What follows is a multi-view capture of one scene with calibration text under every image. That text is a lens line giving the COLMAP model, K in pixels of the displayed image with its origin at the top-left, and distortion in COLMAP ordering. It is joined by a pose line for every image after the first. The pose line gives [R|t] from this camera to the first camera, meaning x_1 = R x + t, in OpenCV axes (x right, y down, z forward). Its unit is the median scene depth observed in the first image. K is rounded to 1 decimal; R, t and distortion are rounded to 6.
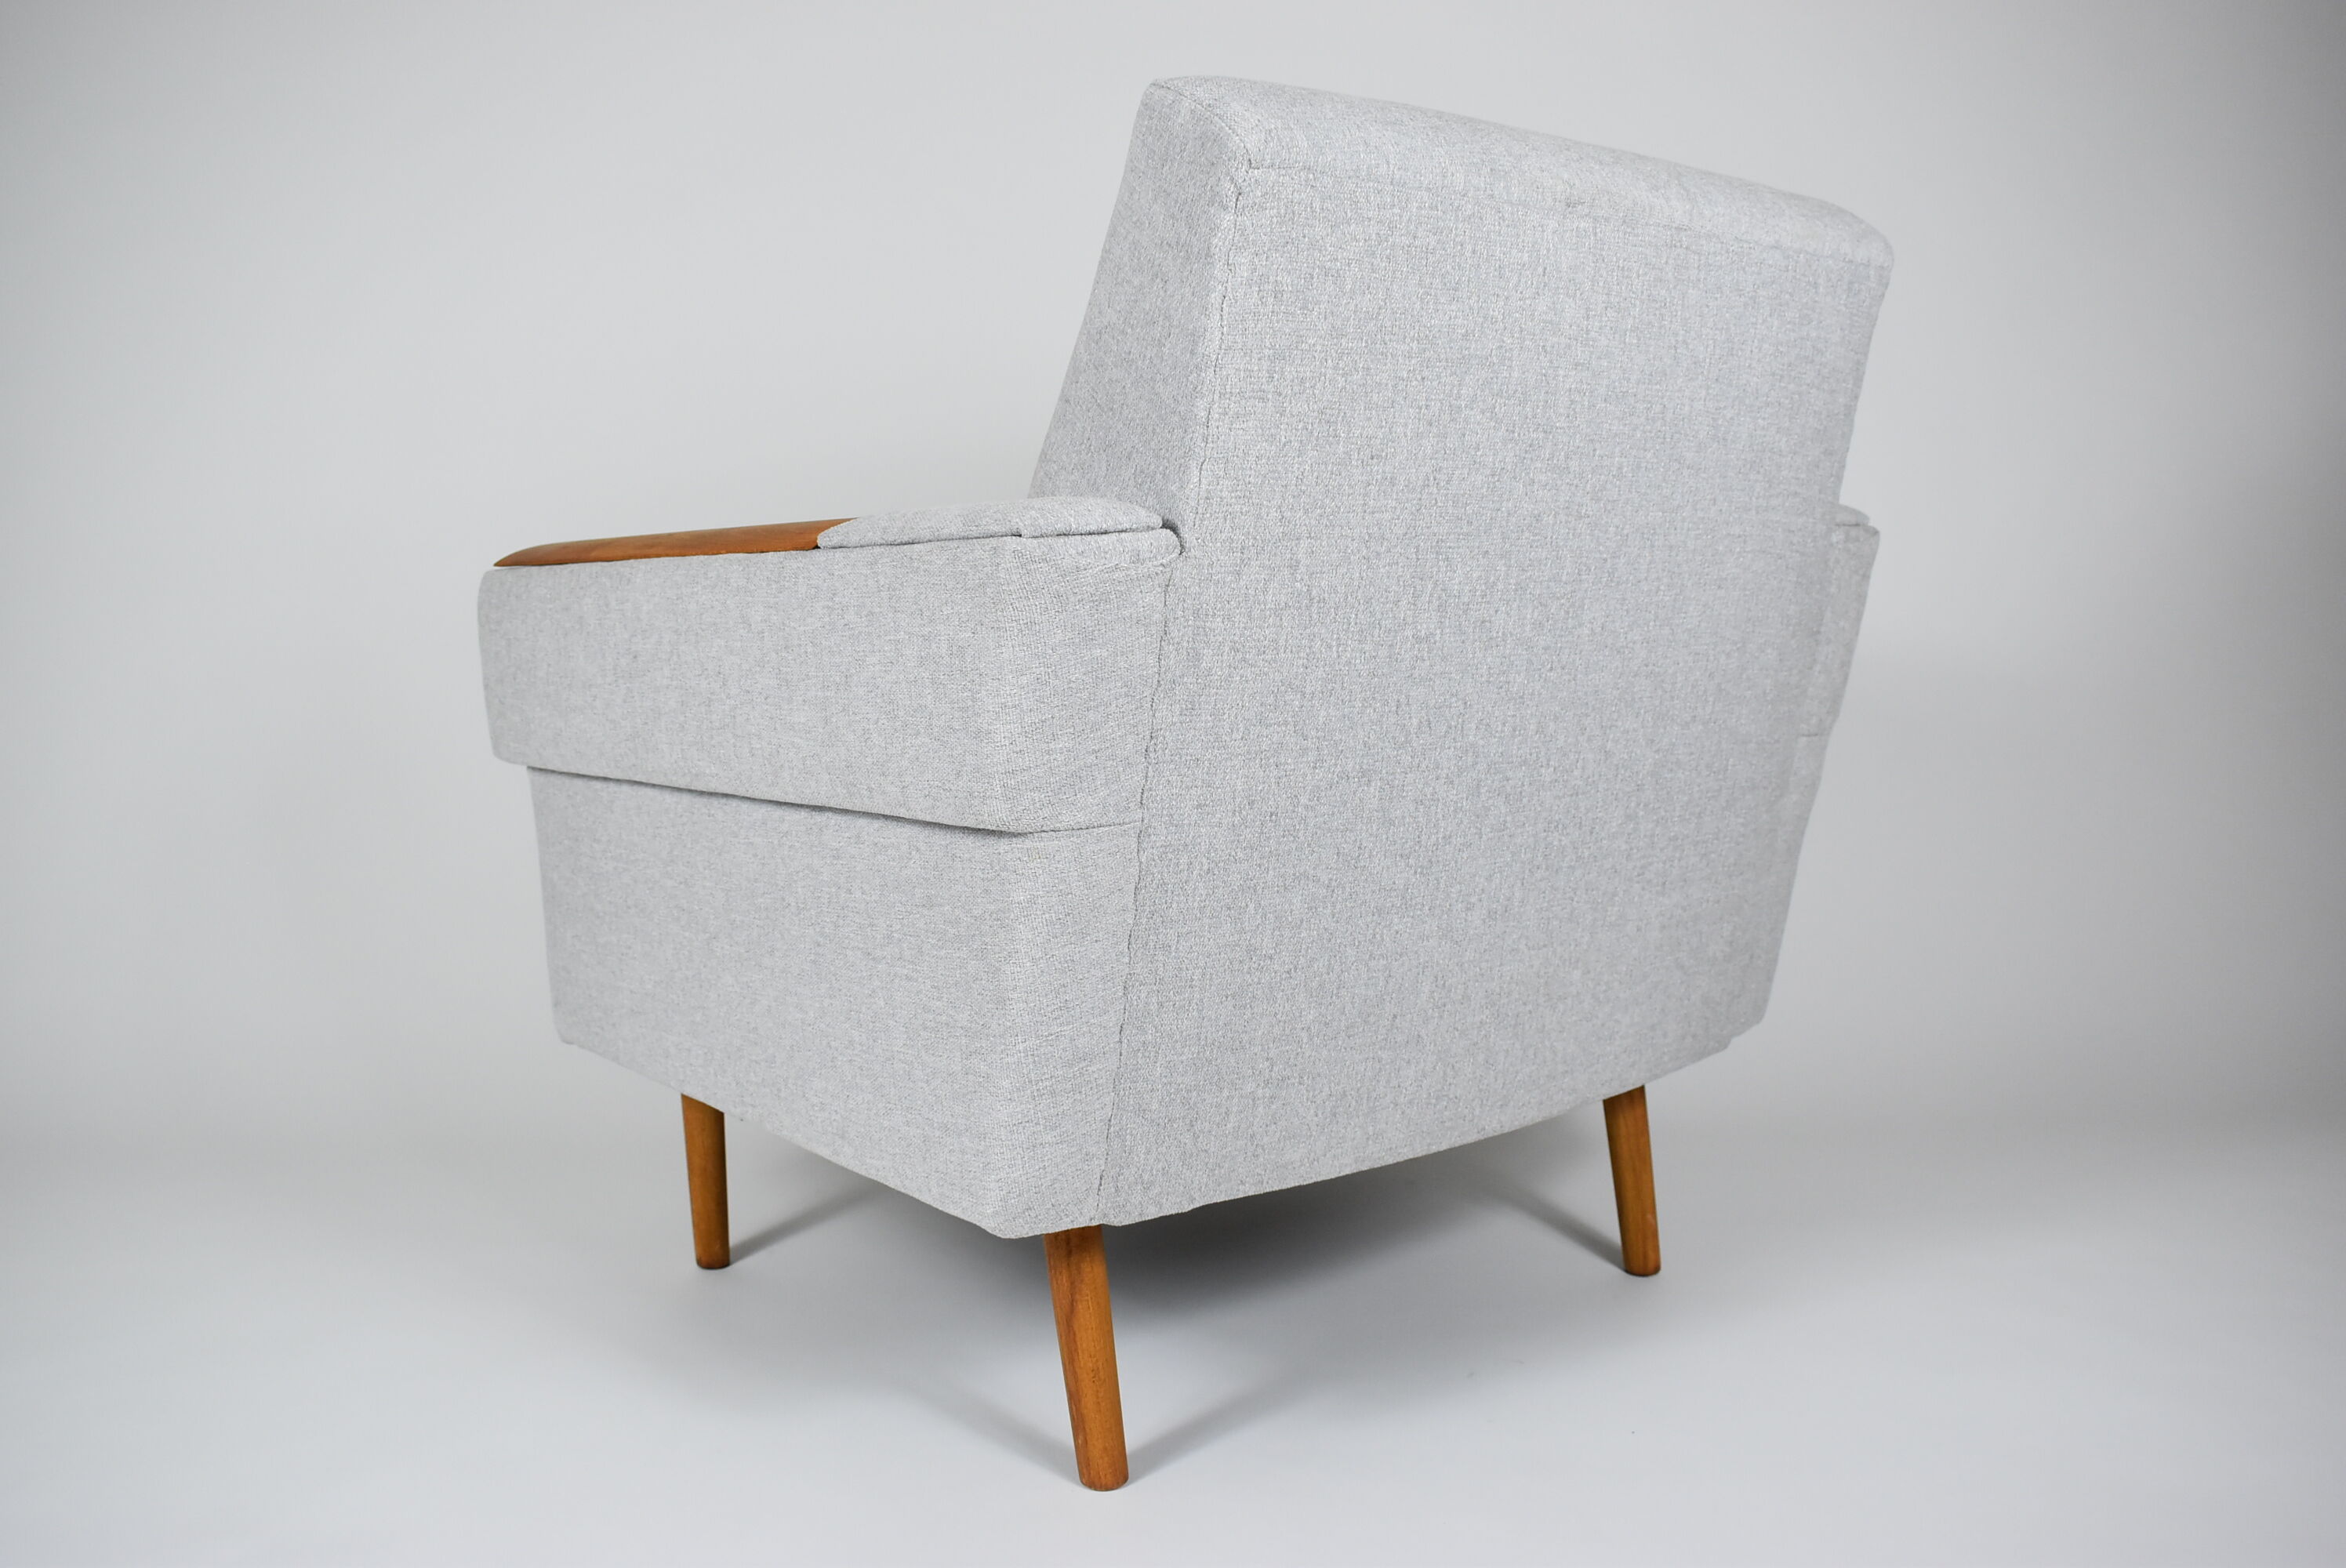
lens RADIAL K [[2005.9, 0, 1177.8], [0, 2005.9, 774.5], [0, 0, 1]] dist [-0.073642, -0.008641]
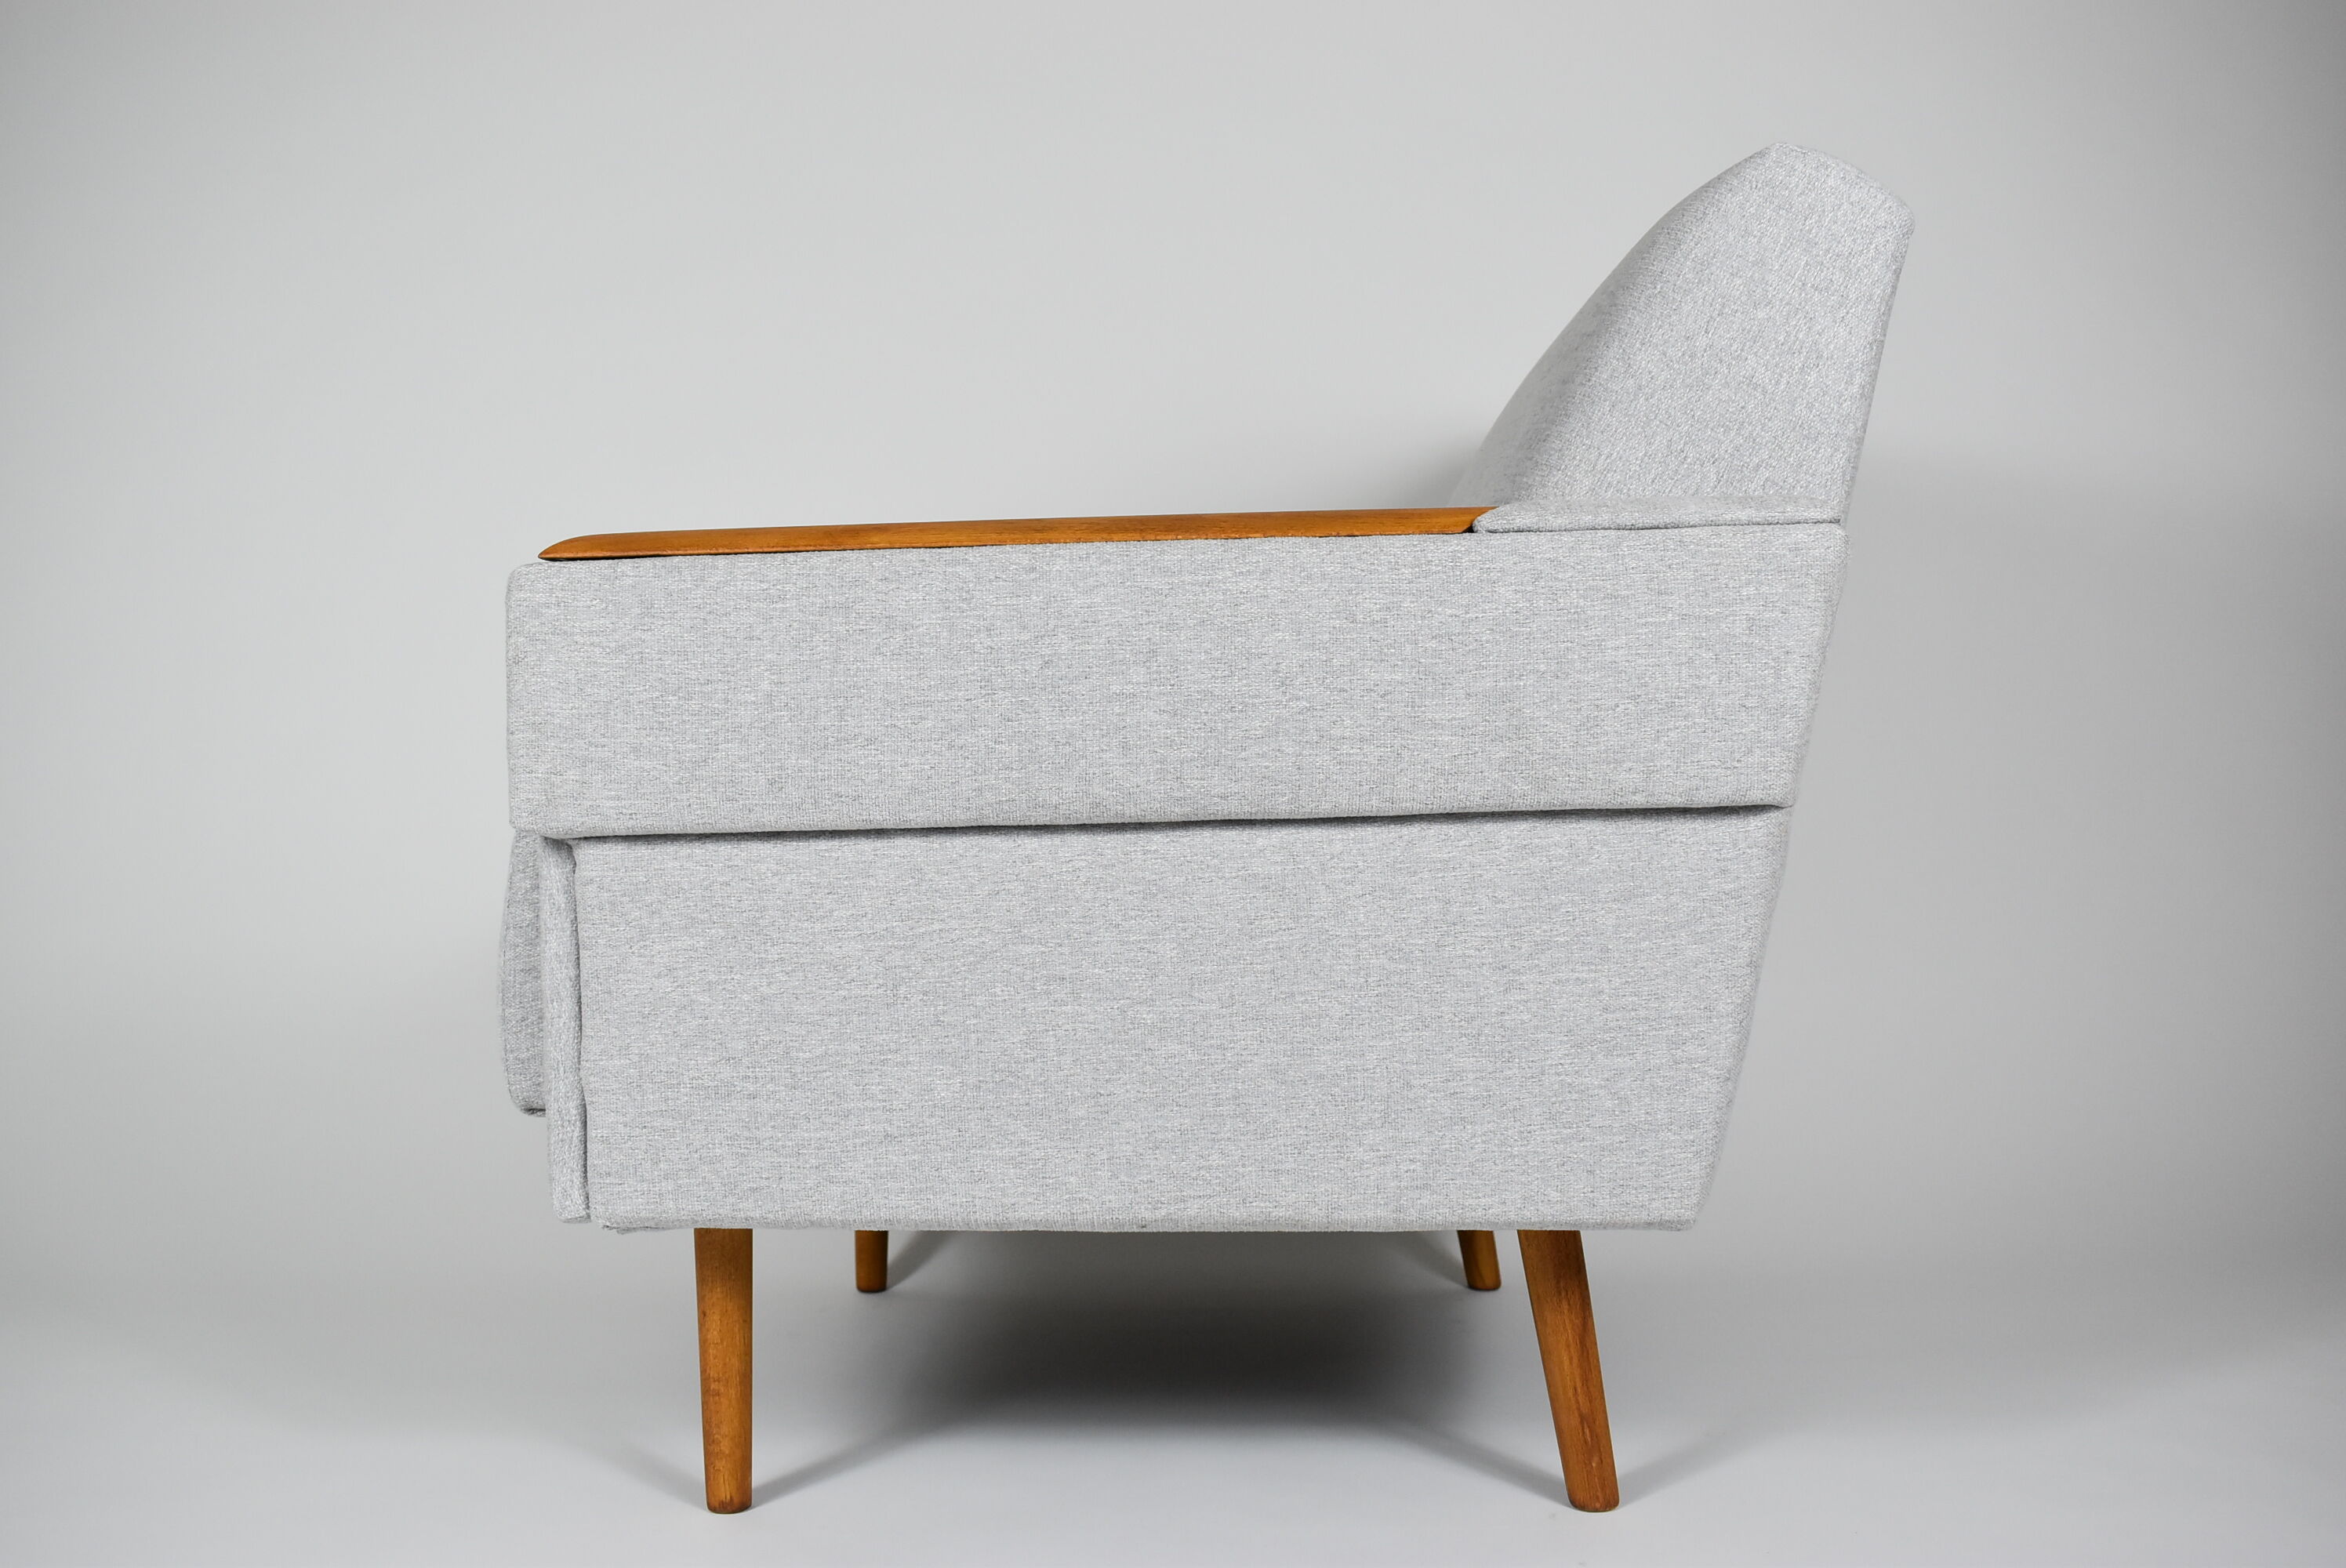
lens RADIAL K [[2098.7, 0, 1178.3], [0, 2098.7, 792.0], [0, 0, 1]] dist [-0.034870, 0.004740]
pose [[0.654239, 0.007408, 0.756252, -1.067419], [0.080849, 0.993537, -0.079675, 0.079382], [-0.751954, 0.113268, 0.649411, 0.502758]]
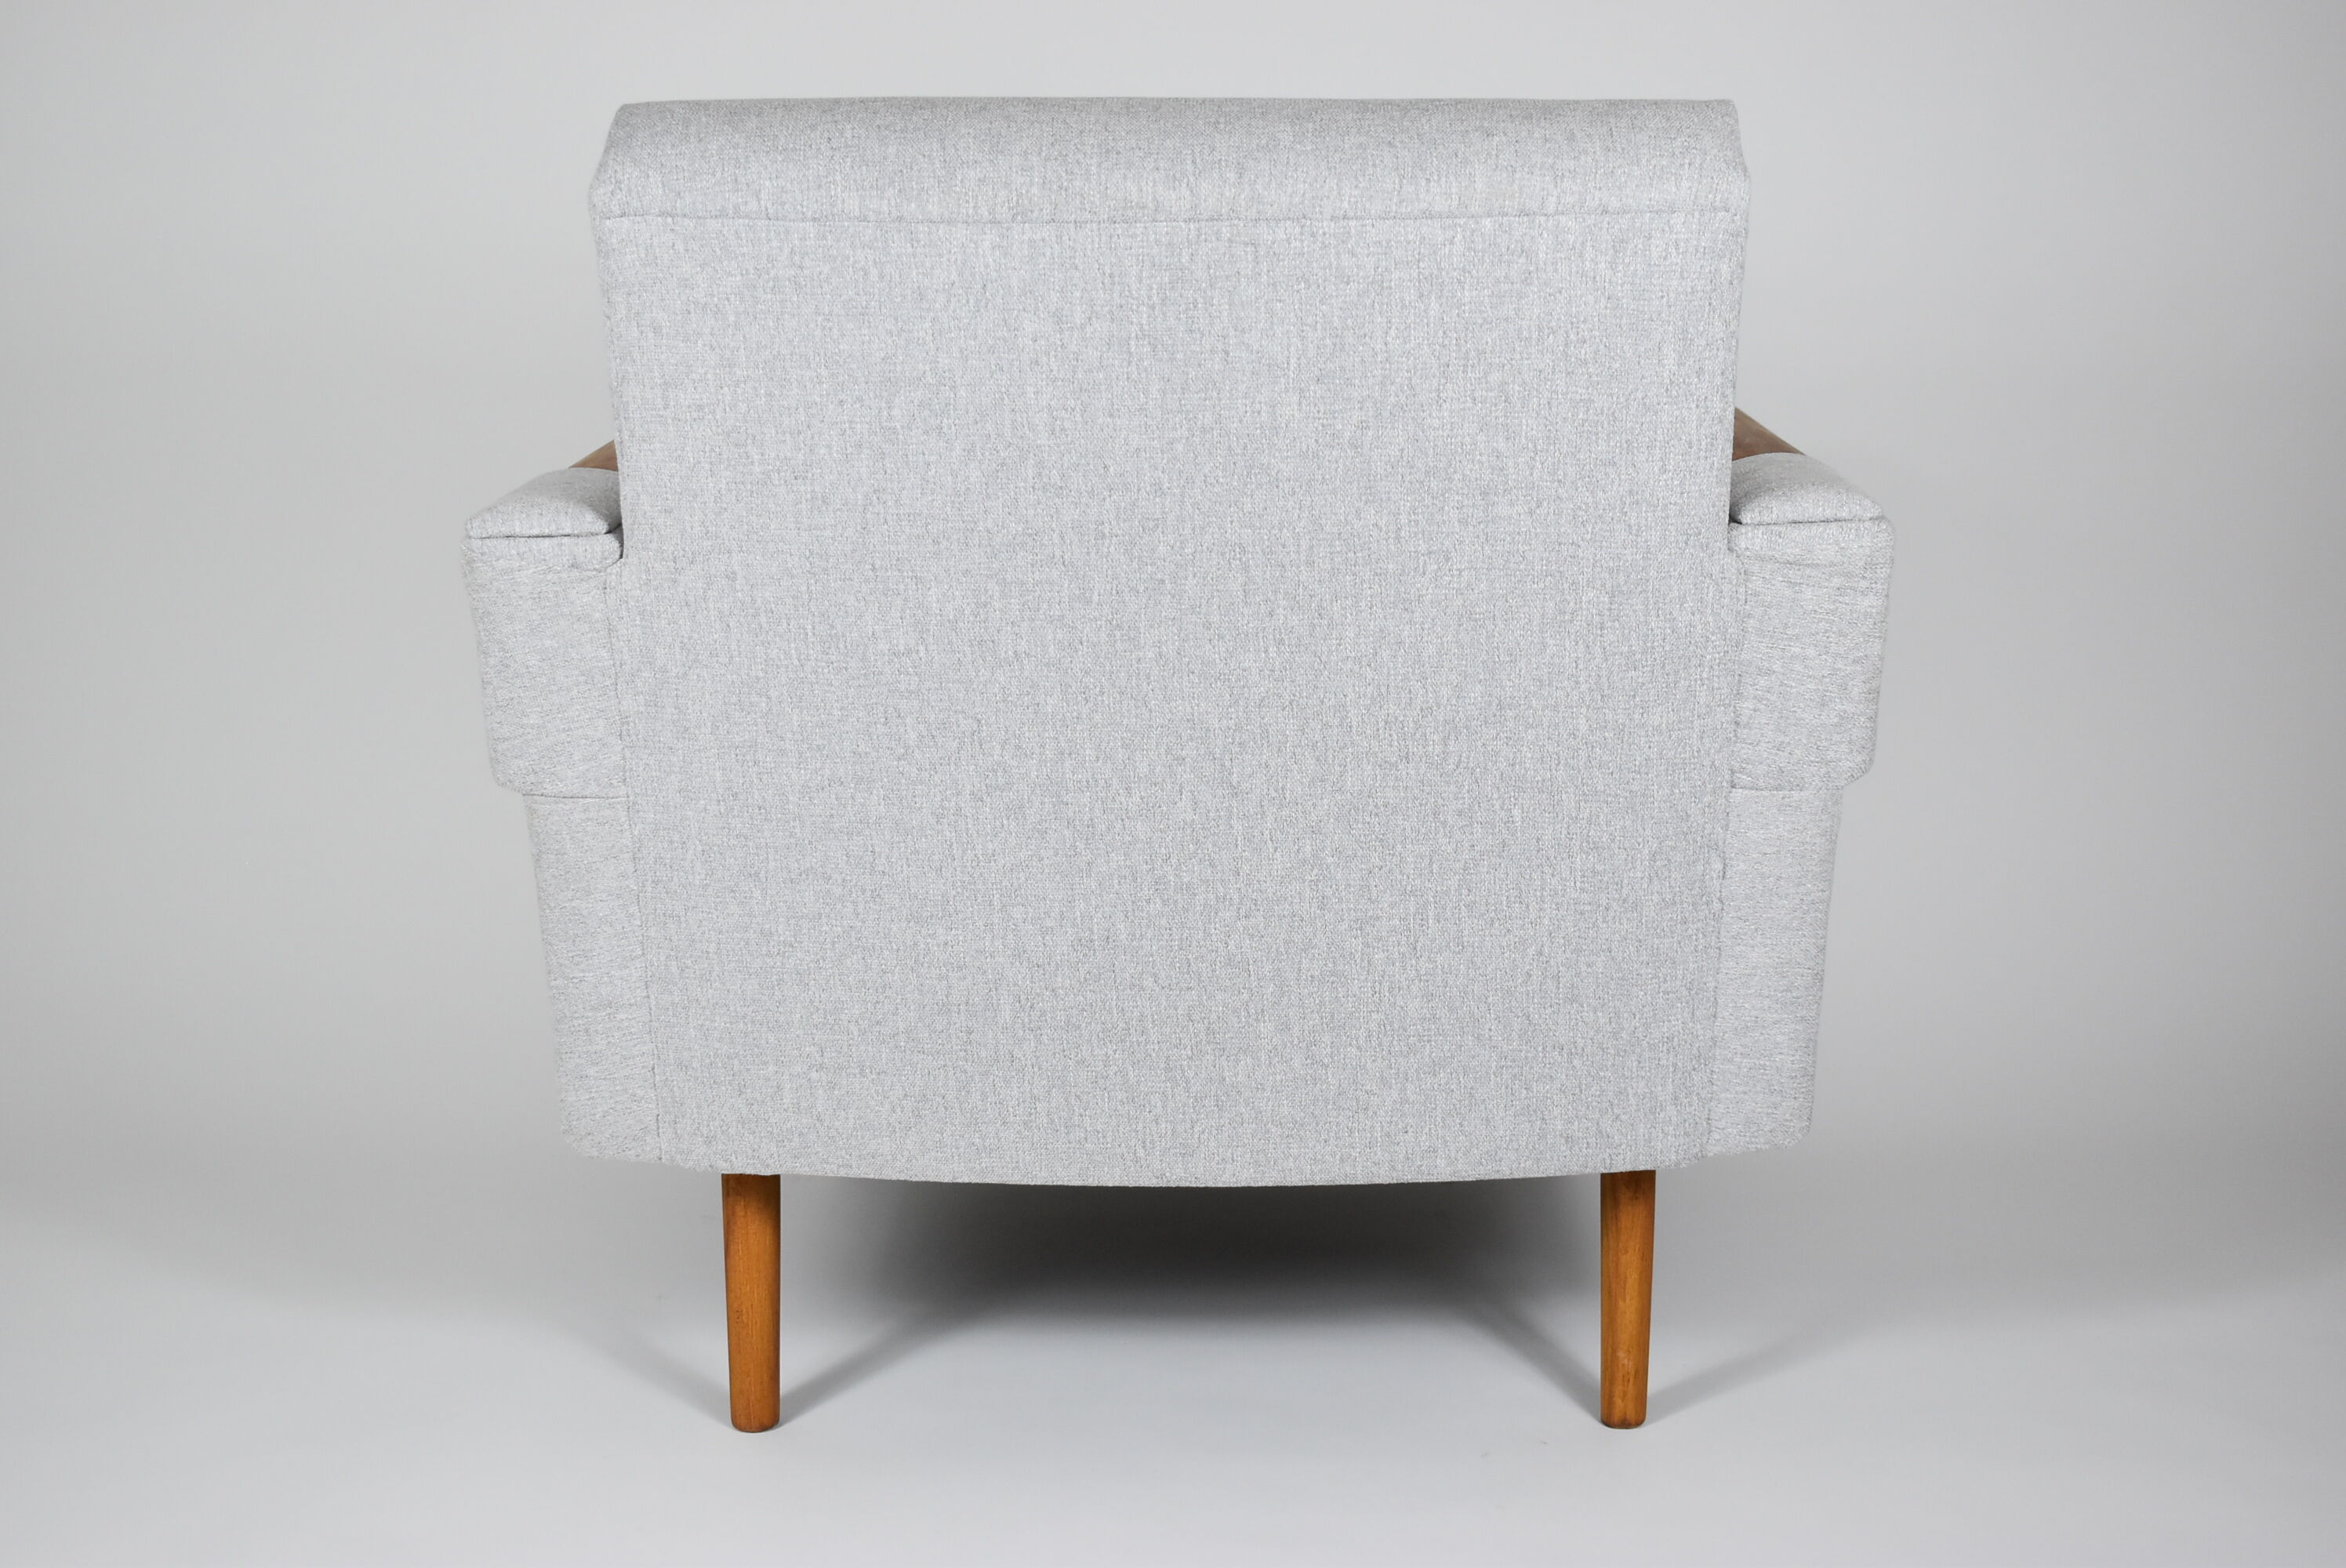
lens RADIAL K [[3622.3, 0, 1171.2], [0, 3622.3, 782.9], [0, 0, 1]] dist [0.076178, 0.000000]
pose [[0.748128, 0.150296, -0.646309, 1.420538], [-0.074145, 0.986846, 0.143660, -0.278409], [0.659399, -0.059556, 0.749430, -0.253140]]
